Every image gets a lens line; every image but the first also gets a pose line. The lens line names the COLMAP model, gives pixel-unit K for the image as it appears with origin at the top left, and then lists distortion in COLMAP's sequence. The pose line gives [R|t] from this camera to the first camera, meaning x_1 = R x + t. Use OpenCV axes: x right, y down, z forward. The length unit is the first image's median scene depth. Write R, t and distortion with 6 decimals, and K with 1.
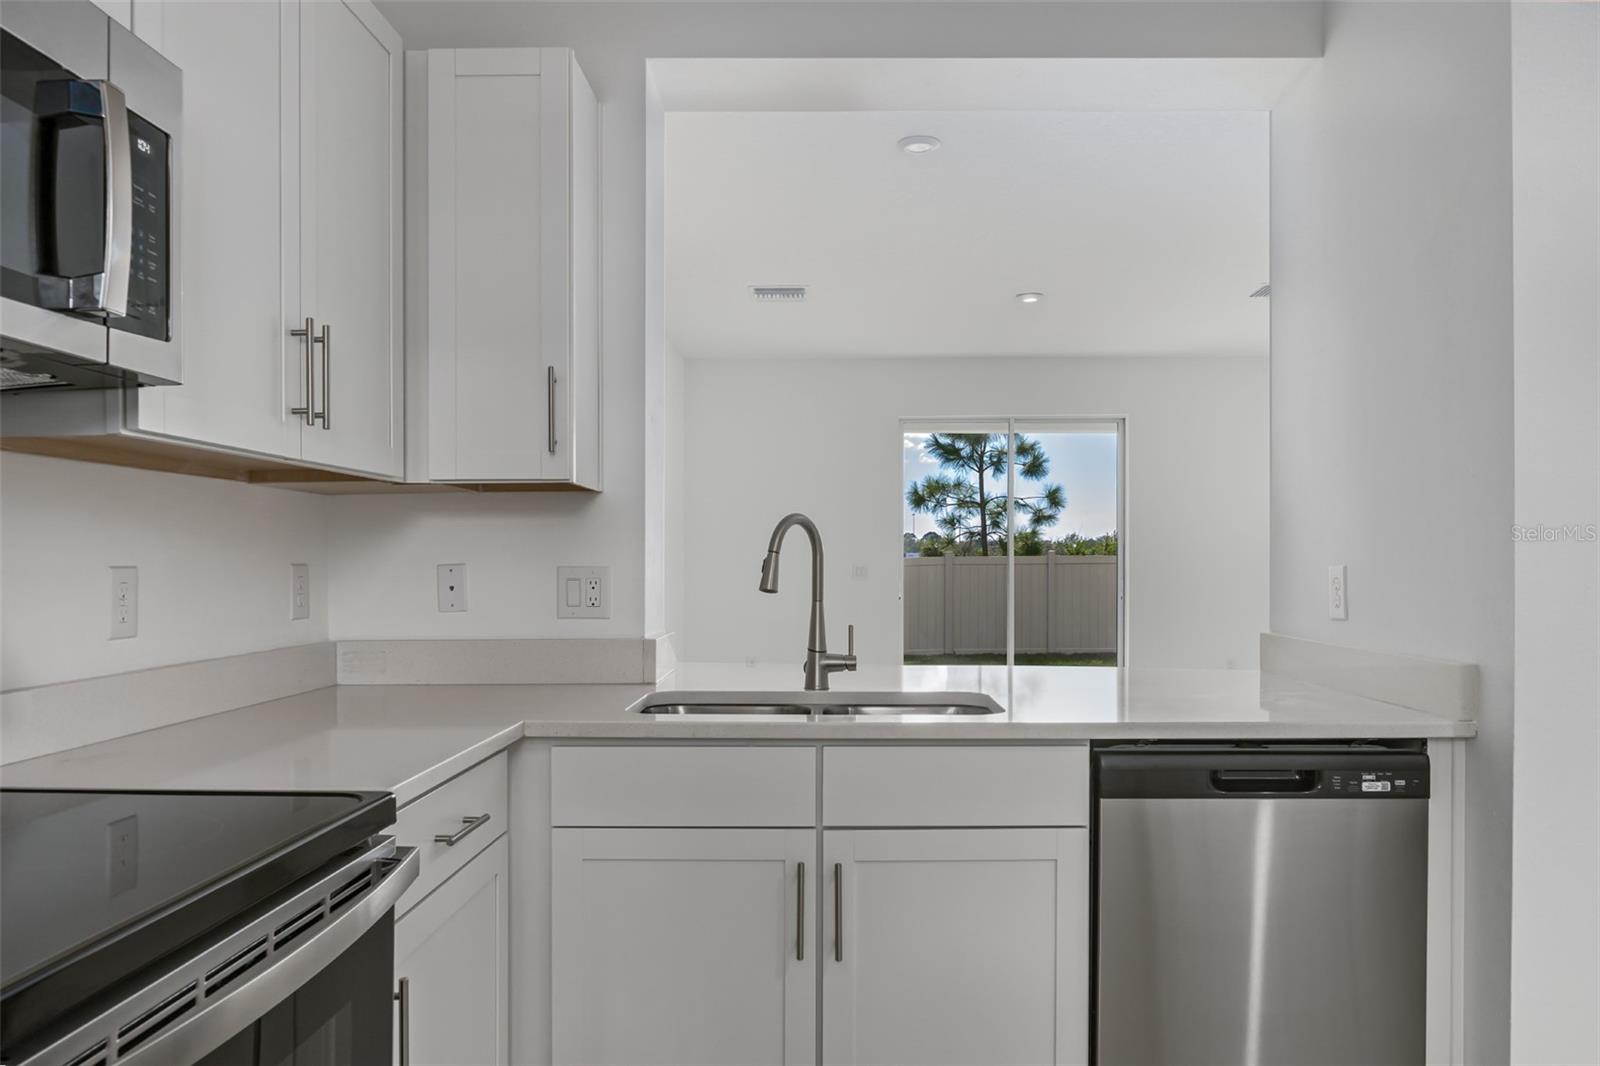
lens RADIAL K [[1176.0, 0, 801.8], [0, 1176.0, 554.5], [0, 0, 1]] dist [-0.005178, 0.003572]
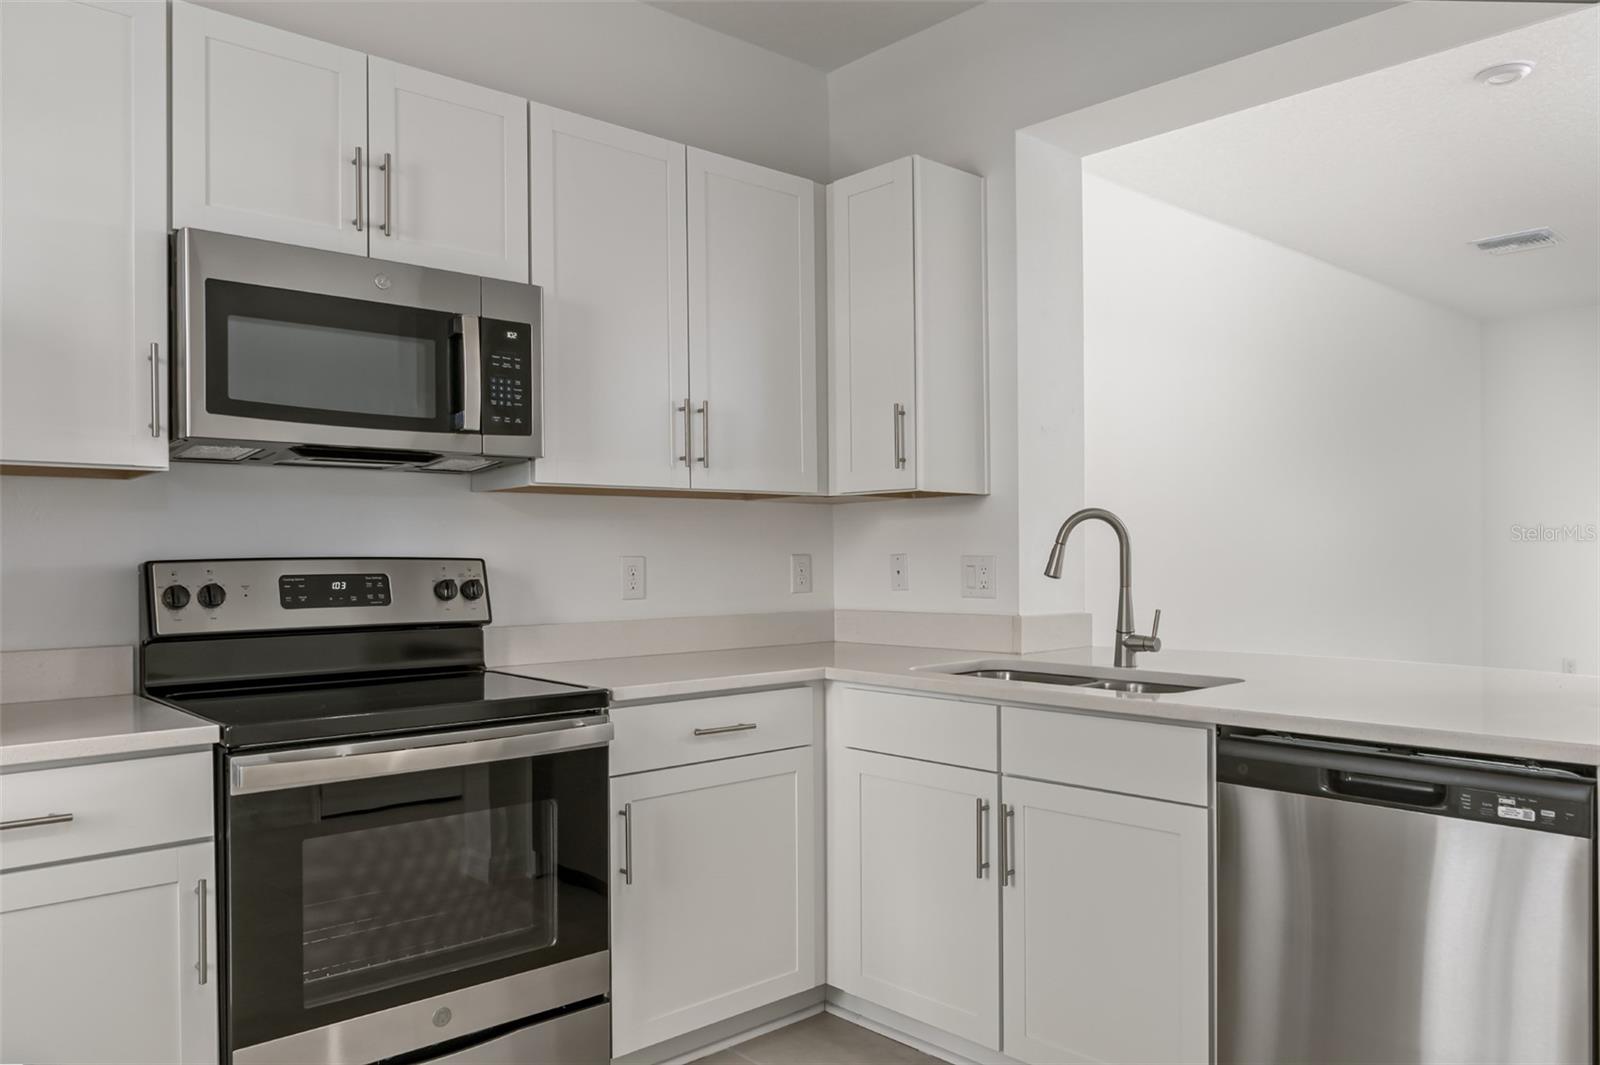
lens RADIAL K [[1176.0, 0, 801.8], [0, 1176.0, 554.0], [0, 0, 1]] dist [-0.005178, 0.003572]
pose [[0.672795, -0.001617, -0.739827, 0.683966], [0.008944, 0.999942, 0.005948, -0.000590], [0.739774, -0.010619, 0.672771, 0.038977]]
